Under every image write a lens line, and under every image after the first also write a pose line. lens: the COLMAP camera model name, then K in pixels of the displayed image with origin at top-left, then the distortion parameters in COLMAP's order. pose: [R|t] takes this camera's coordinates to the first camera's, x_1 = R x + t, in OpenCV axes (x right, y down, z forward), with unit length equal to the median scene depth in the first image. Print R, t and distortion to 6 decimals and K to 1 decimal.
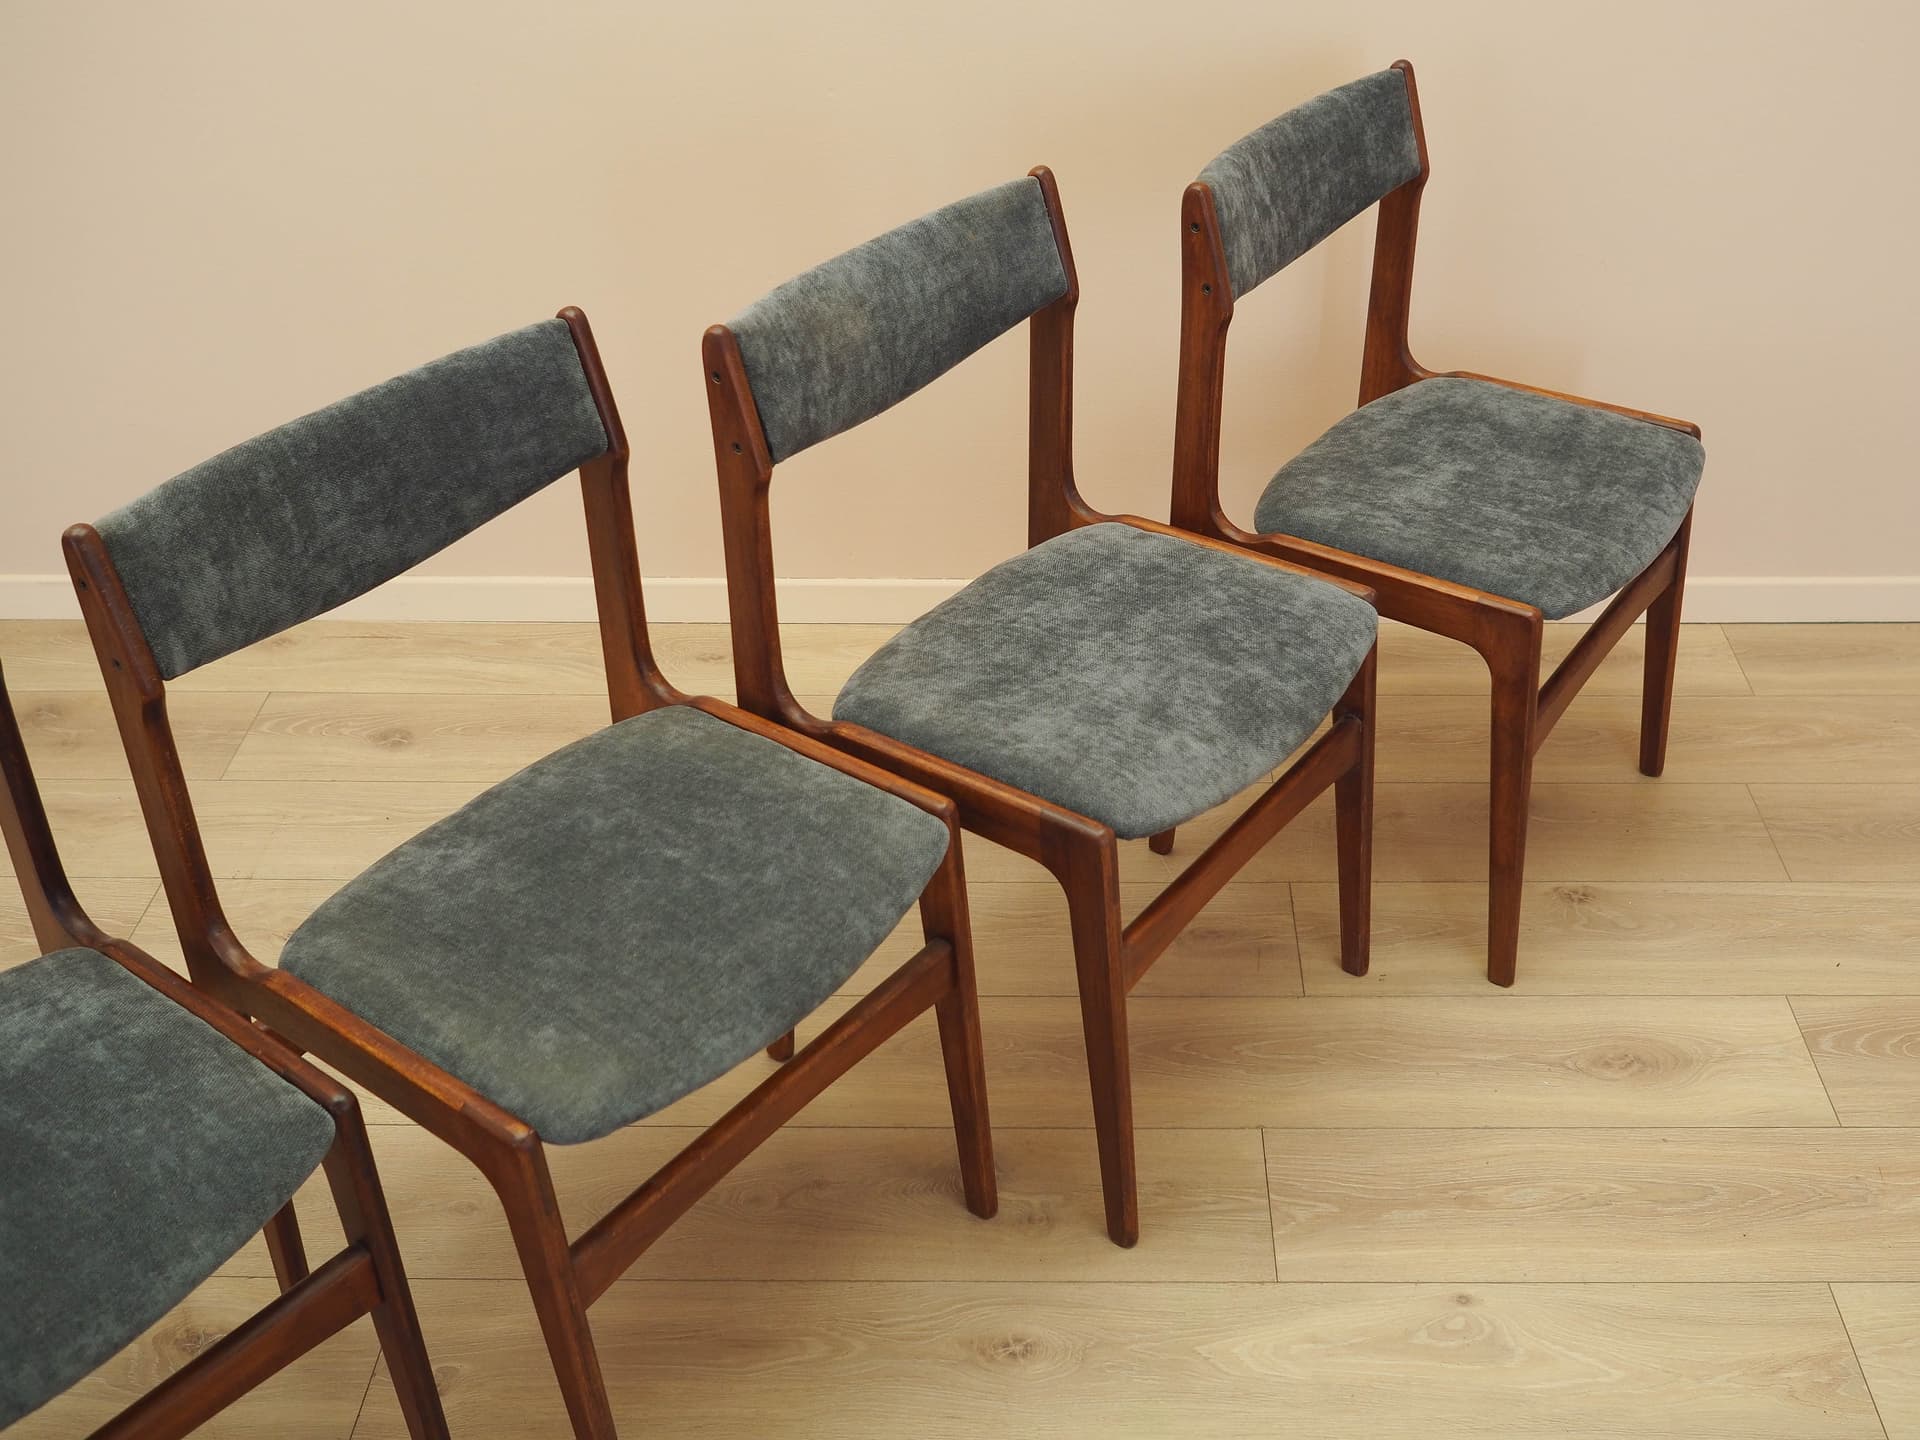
lens RADIAL K [[2104.7, 0, 1018.3], [0, 2104.7, 712.3], [0, 0, 1]] dist [-0.017028, 0.004444]
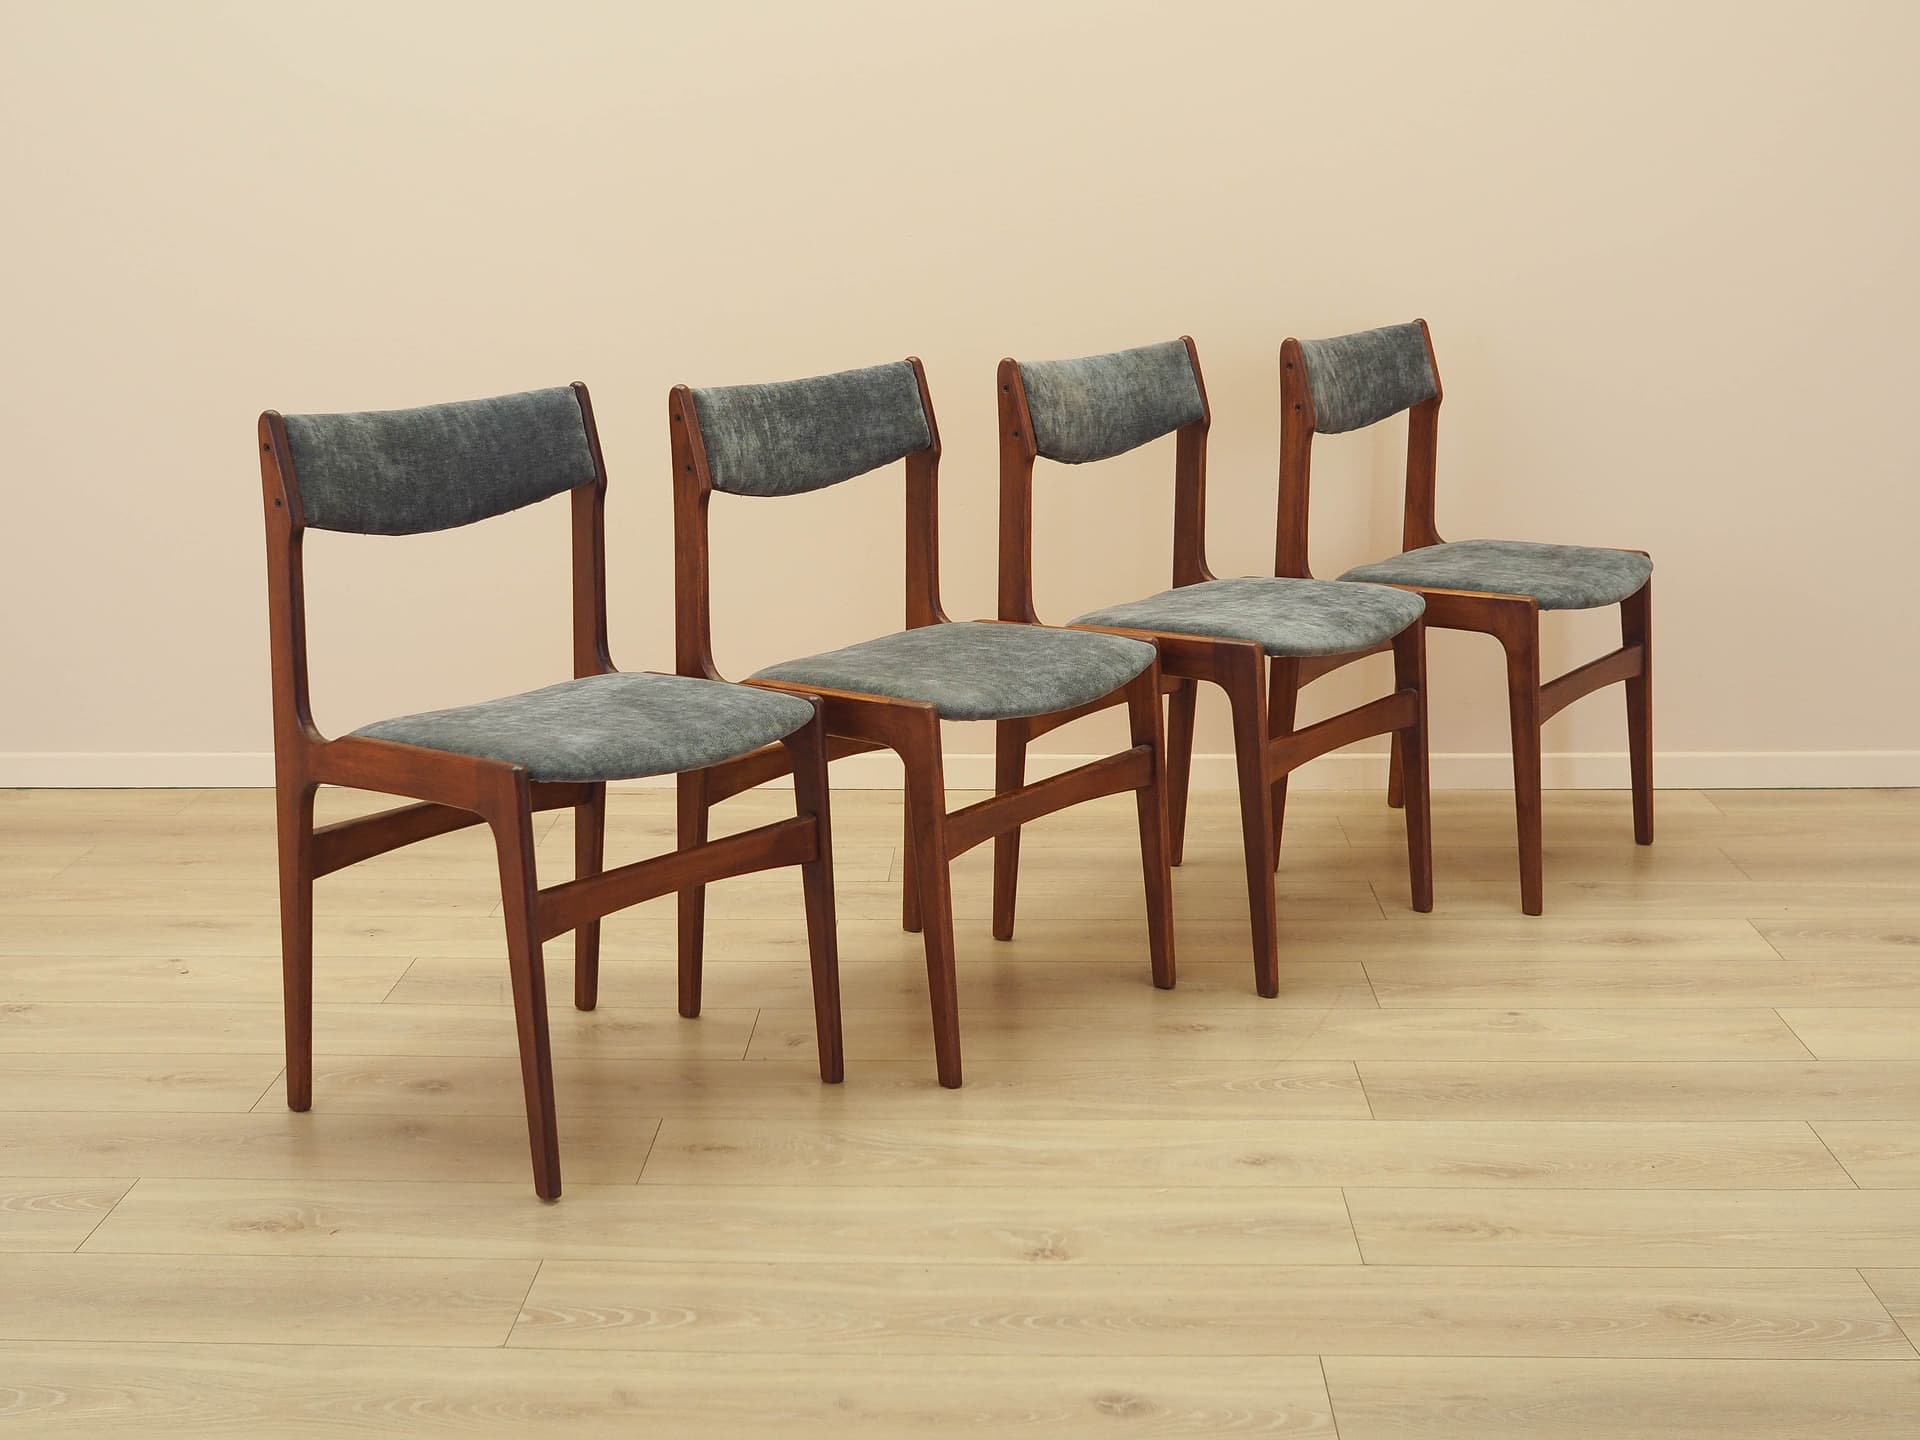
lens RADIAL K [[2458.8, 0, 911.9], [0, 2458.8, 684.7], [0, 0, 1]] dist [-0.024773, 0.018878]
pose [[0.999502, 0.004606, -0.031220, -0.131883], [-0.015300, 0.935974, -0.351738, 0.611430], [0.027601, 0.352040, 0.935578, -0.589108]]
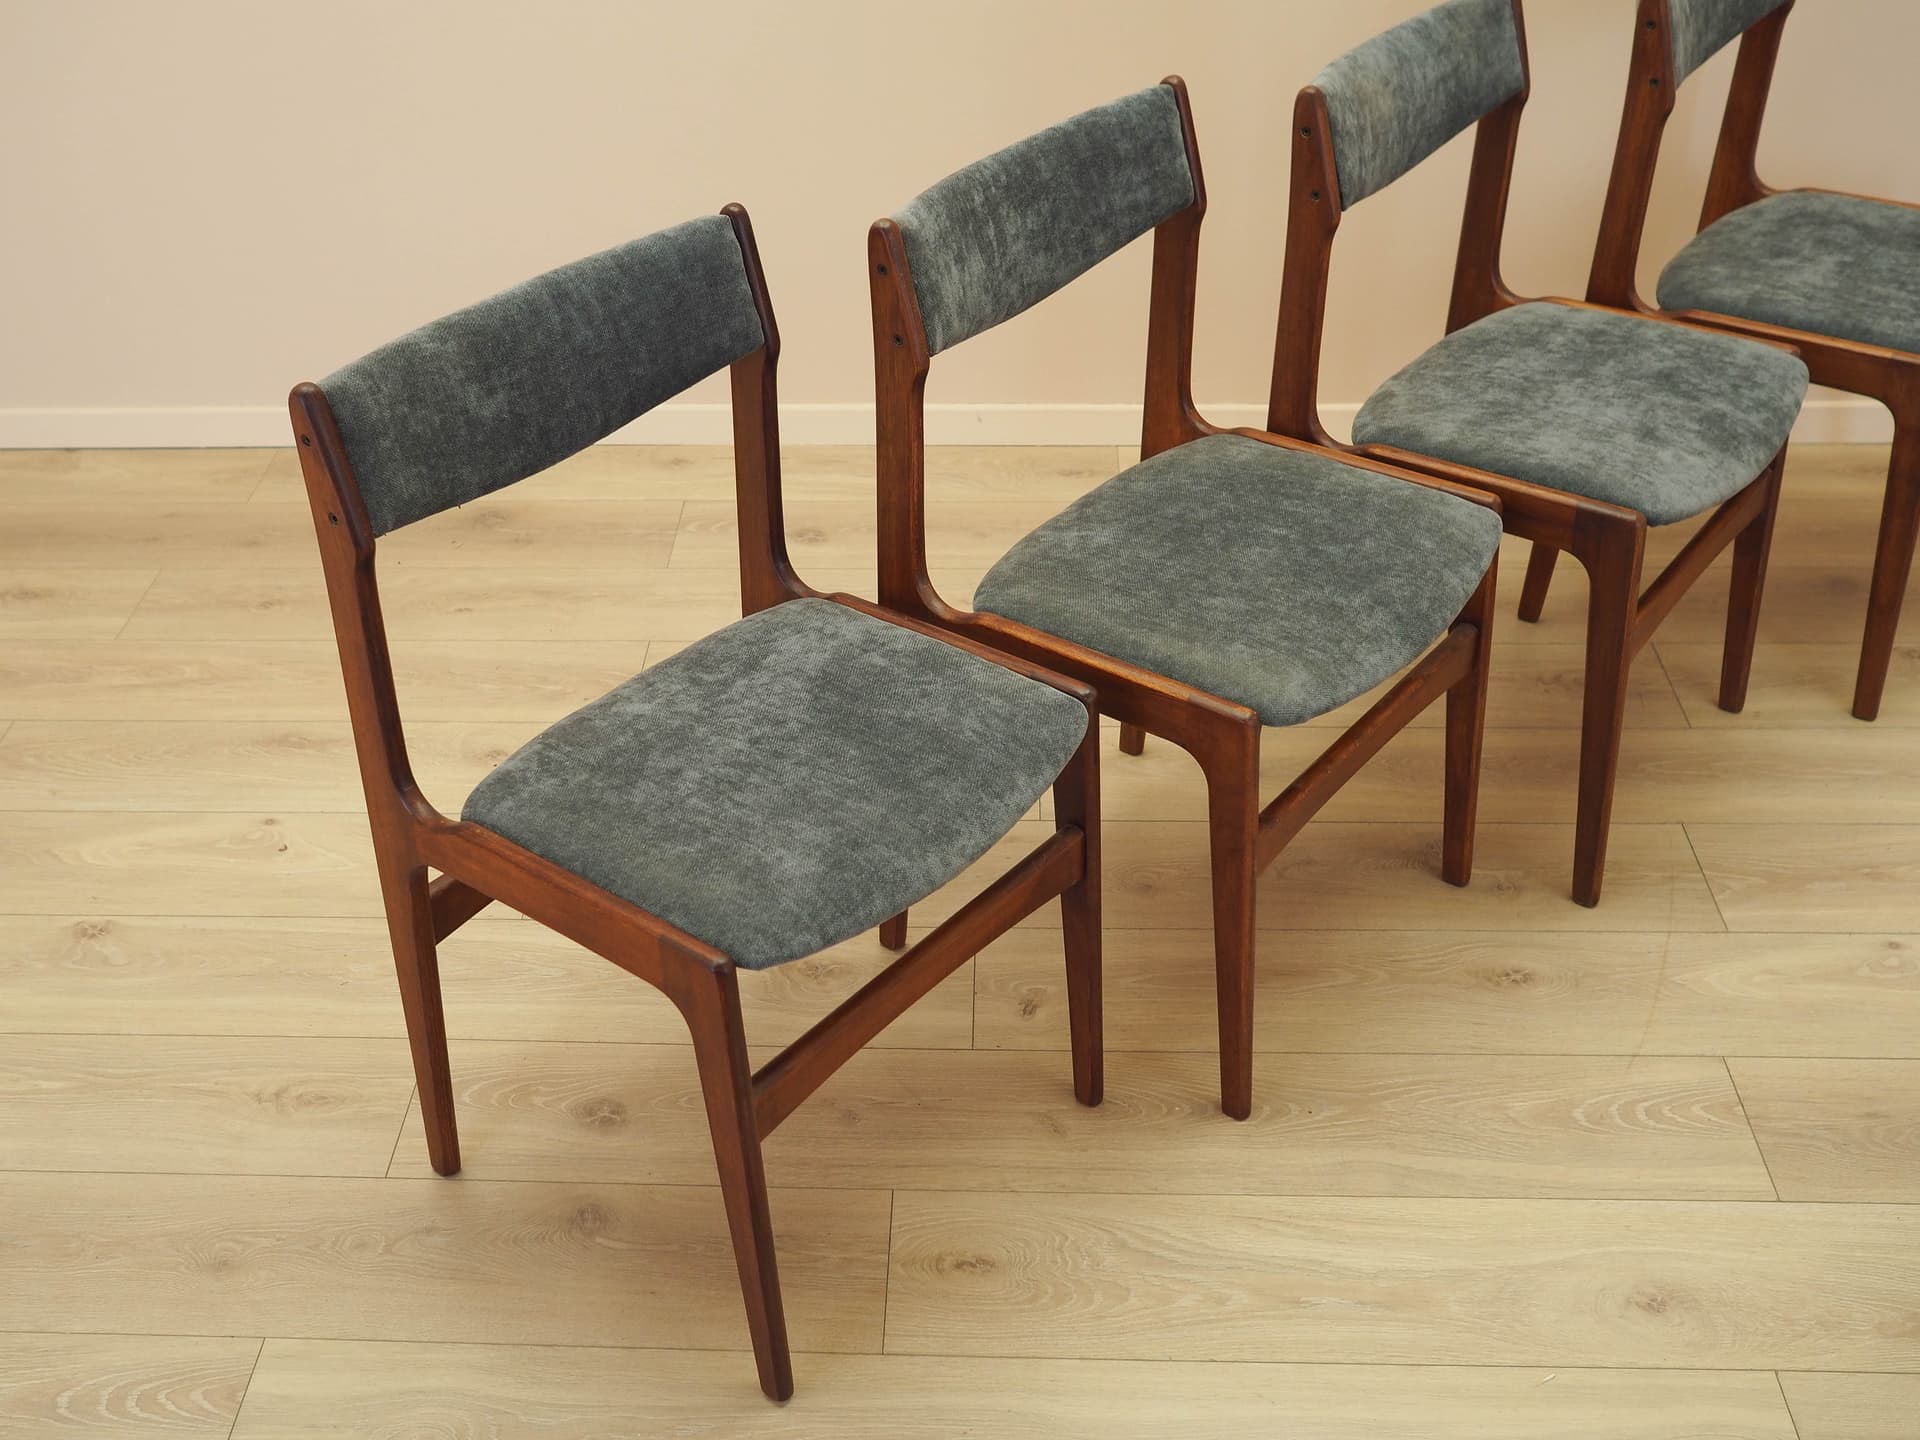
lens RADIAL K [[2106.6, 0, 890.1], [0, 2106.6, 804.1], [0, 0, 1]] dist [-0.022196, 0.025683]
pose [[0.999022, 0.004956, -0.043936, -0.273049], [-0.002817, 0.998814, 0.048608, 0.135369], [0.044125, -0.048437, 0.997851, -0.171354]]
